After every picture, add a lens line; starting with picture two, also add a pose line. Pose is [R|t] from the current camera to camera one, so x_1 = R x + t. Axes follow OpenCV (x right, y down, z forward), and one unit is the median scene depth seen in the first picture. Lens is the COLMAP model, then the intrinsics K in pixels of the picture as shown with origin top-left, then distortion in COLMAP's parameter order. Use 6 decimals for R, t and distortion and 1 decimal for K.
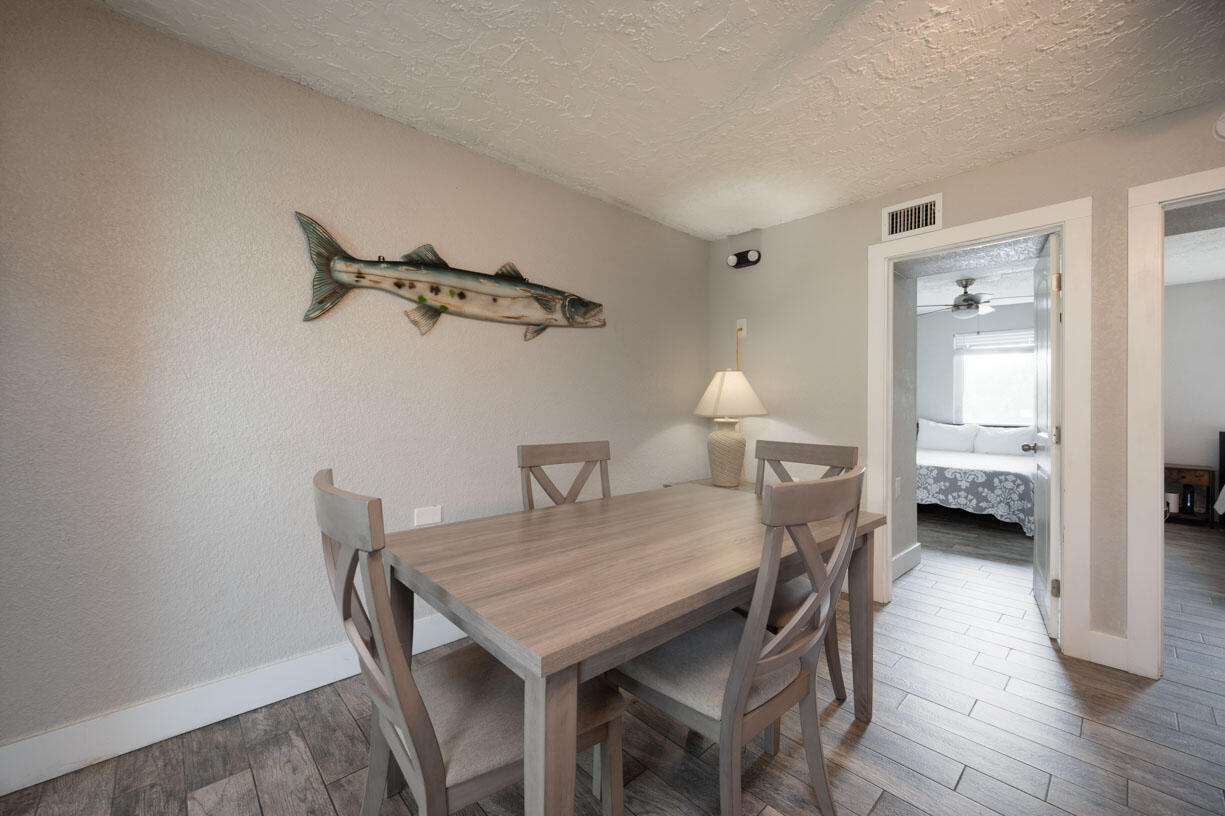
lens RADIAL K [[487.6, 0, 611.7], [0, 487.6, 404.3], [0, 0, 1]] dist [0.001497, -0.000694]
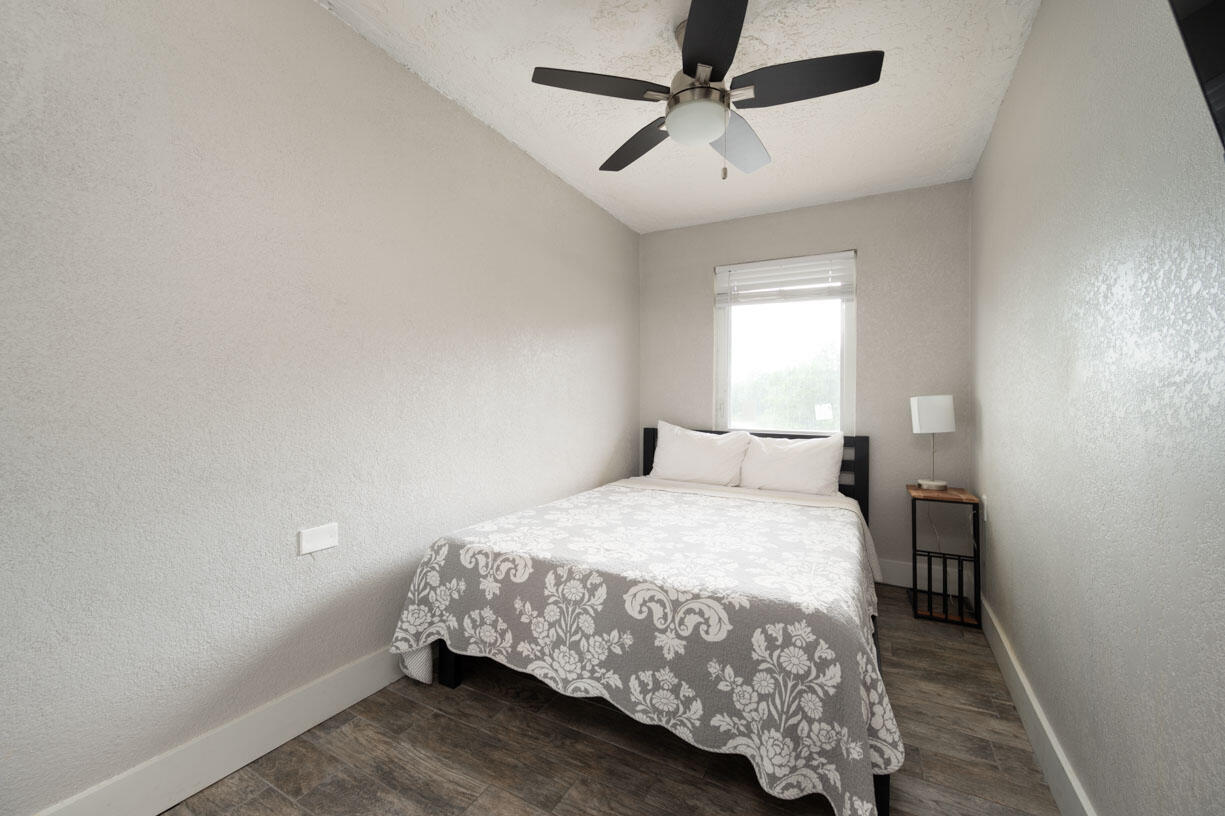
lens RADIAL K [[487.6, 0, 614.6], [0, 487.6, 405.1], [0, 0, 1]] dist [0.001497, -0.000694]
pose [[0.947242, 0.008991, 0.320392, 0.592726], [-0.008545, 0.999960, -0.002796, 0.018775], [-0.320404, -0.000089, 0.947281, 0.728432]]
